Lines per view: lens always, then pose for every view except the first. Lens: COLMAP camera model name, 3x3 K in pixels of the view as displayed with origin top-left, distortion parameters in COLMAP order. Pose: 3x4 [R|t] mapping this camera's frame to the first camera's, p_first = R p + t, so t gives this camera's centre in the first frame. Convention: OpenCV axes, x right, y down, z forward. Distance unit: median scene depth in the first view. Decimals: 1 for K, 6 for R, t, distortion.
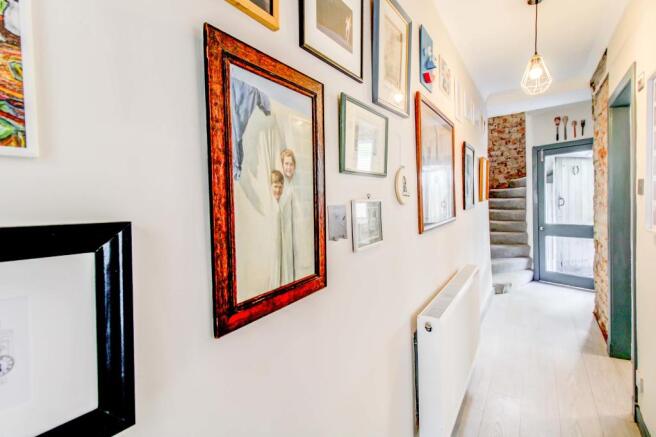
lens RADIAL K [[296.7, 0, 328.9], [0, 296.7, 204.5], [0, 0, 1]] dist [0.000902, -0.000160]
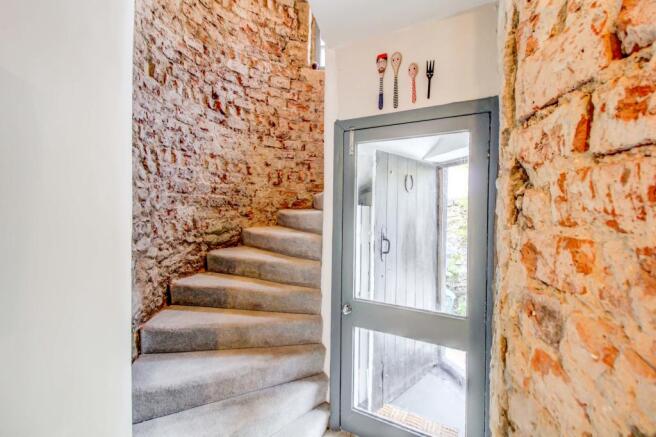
lens RADIAL K [[296.7, 0, 328.9], [0, 296.7, 204.5], [0, 0, 1]] dist [0.000902, -0.000160]
pose [[0.894082, 0.043325, 0.445803, 0.482850], [-0.031114, 0.998914, -0.034676, -0.055718], [-0.446821, 0.017133, 0.894459, 0.608592]]
